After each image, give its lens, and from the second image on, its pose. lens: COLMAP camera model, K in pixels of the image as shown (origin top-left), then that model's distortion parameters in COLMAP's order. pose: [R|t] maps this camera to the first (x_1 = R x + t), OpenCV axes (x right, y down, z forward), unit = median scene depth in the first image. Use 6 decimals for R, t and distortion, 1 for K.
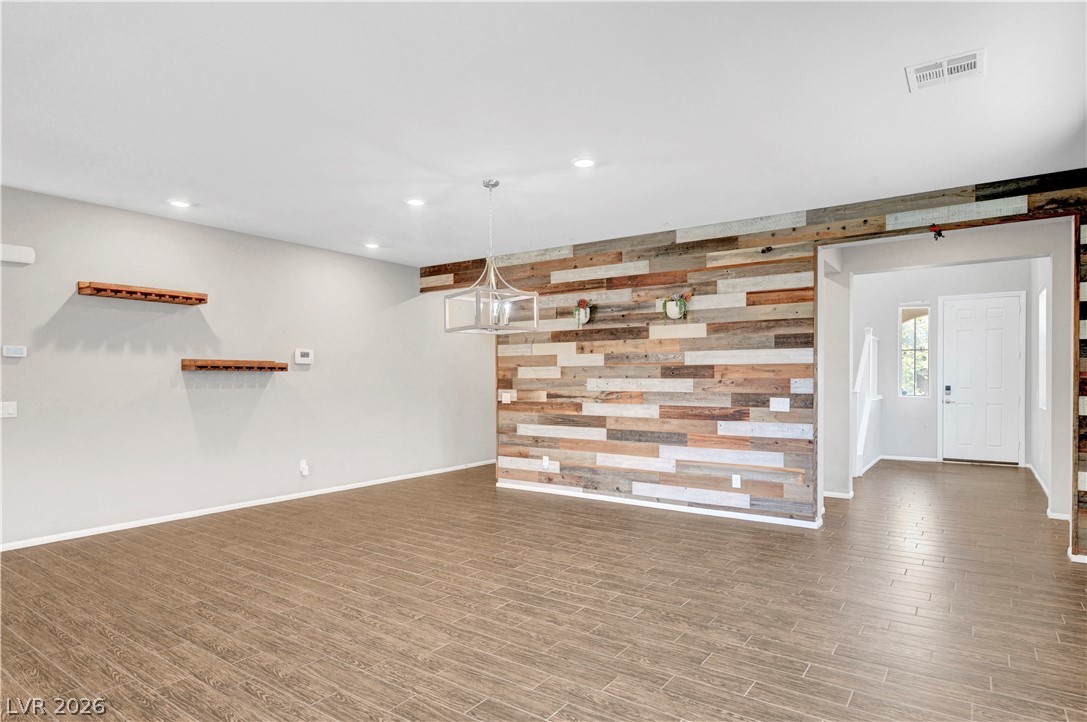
lens RADIAL K [[610.6, 0, 543.7], [0, 610.6, 379.9], [0, 0, 1]] dist [-0.000610, -0.004017]
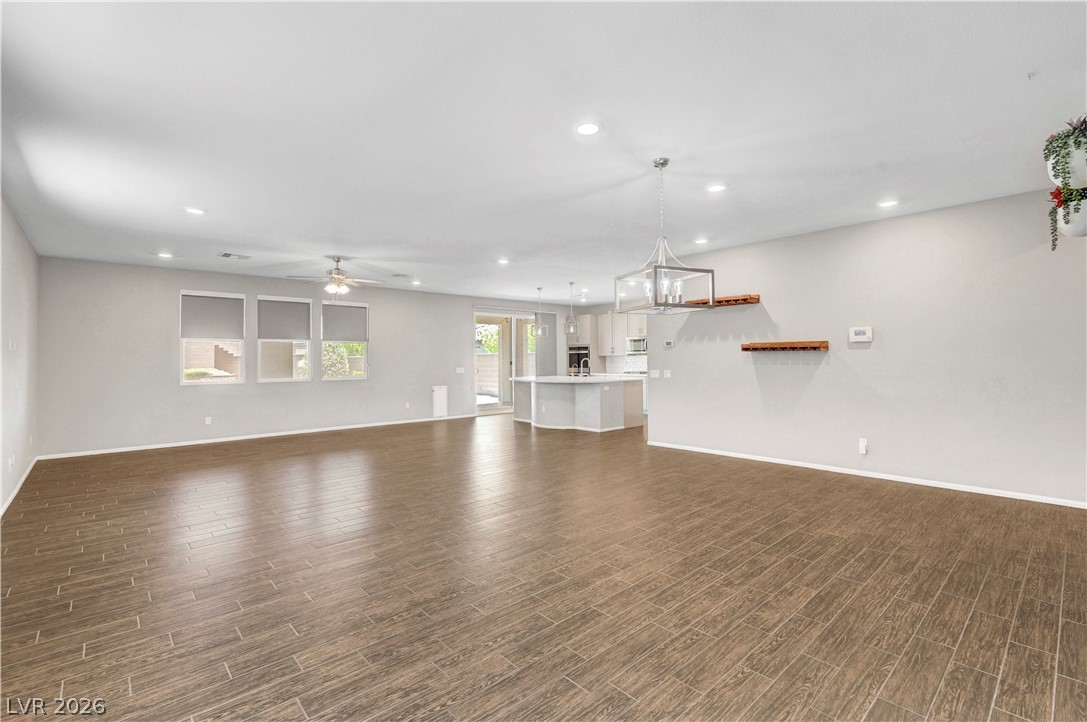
lens RADIAL K [[479.8, 0, 552.5], [0, 479.8, 356.1], [0, 0, 1]] dist [0.000296, 0.000258]
pose [[-0.200526, -0.001969, -0.979686, 0.569799], [0.007798, 0.999963, -0.003606, -0.005071], [0.979657, -0.008363, -0.200503, 0.784908]]
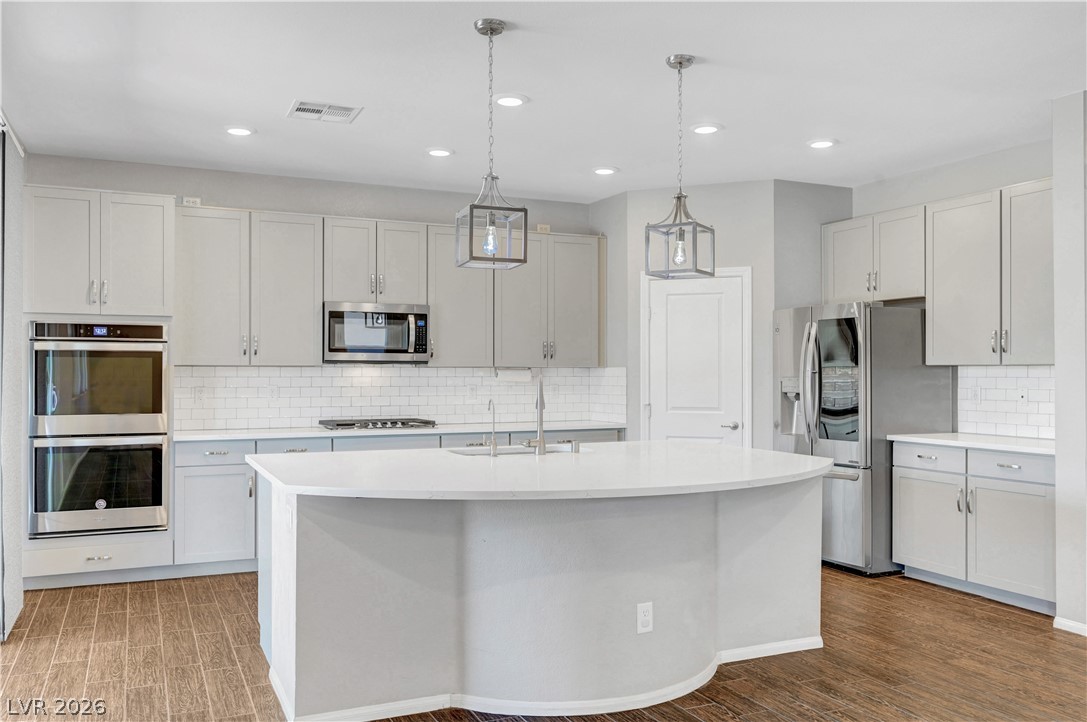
lens RADIAL K [[888.9, 0, 549.3], [0, 888.9, 367.8], [0, 0, 1]] dist [-0.010654, 0.006690]
pose [[0.869175, -0.001873, -0.494501, -0.785475], [-0.003400, 0.999947, -0.009765, -0.000620], [0.494493, 0.010169, 0.869122, -0.162166]]
